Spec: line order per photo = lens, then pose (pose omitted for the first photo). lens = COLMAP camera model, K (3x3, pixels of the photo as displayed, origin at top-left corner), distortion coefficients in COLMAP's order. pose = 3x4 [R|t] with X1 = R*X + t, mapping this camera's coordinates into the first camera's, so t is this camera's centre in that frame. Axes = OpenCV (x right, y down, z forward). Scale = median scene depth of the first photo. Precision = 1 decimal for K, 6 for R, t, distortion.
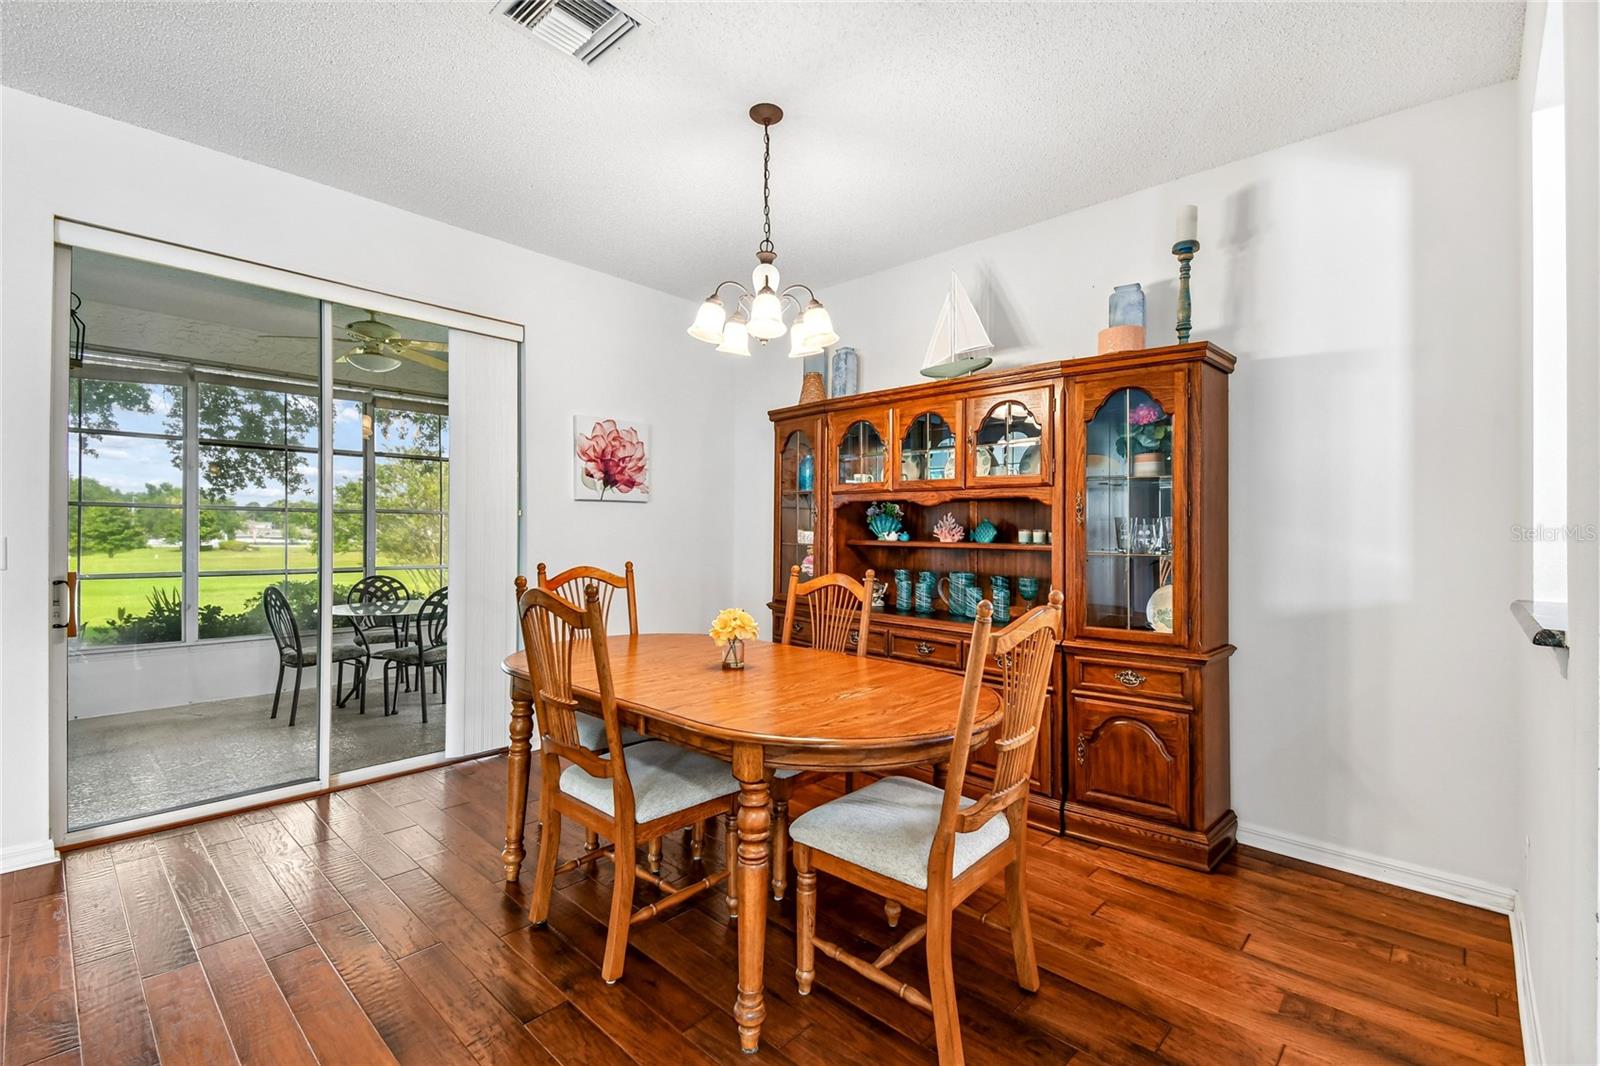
lens RADIAL K [[715.7, 0, 790.3], [0, 715.7, 527.1], [0, 0, 1]] dist [0.012889, -0.000203]
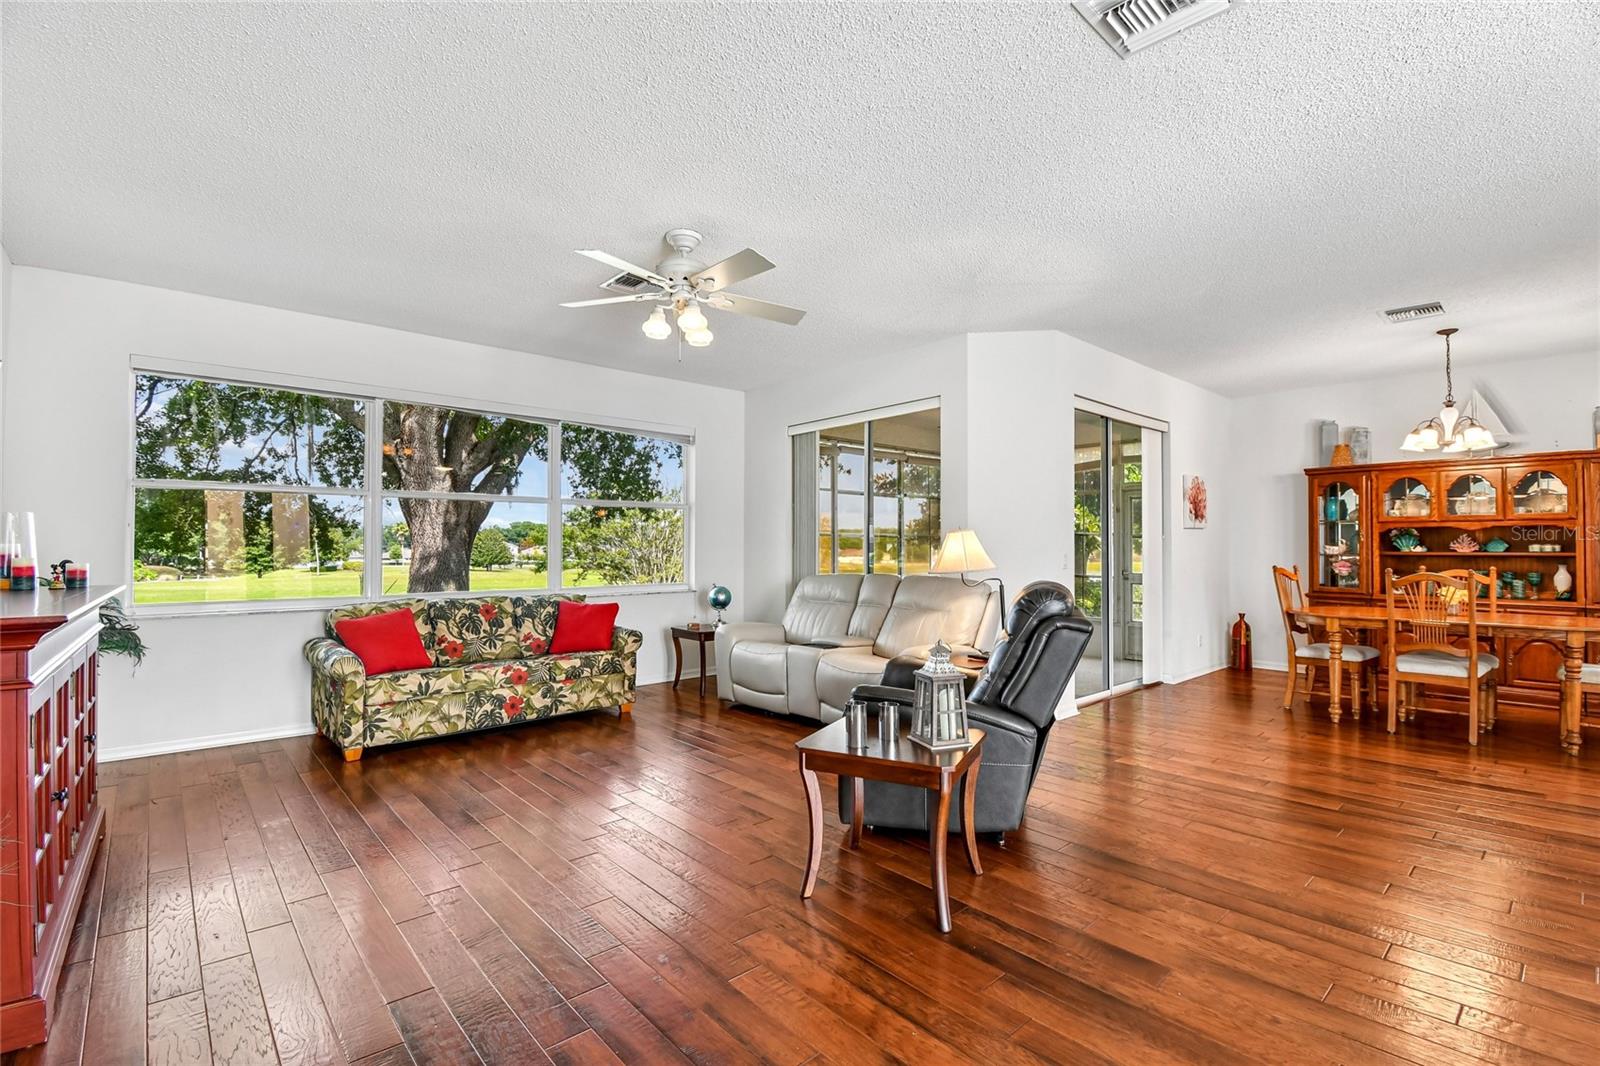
lens RADIAL K [[715.7, 0, 808.3], [0, 715.7, 542.4], [0, 0, 1]] dist [0.012889, -0.000203]
pose [[0.997438, -0.003024, -0.071468, -1.097608], [0.002412, 0.999960, -0.008650, 0.008959], [0.071491, 0.008455, 0.997405, -0.728372]]
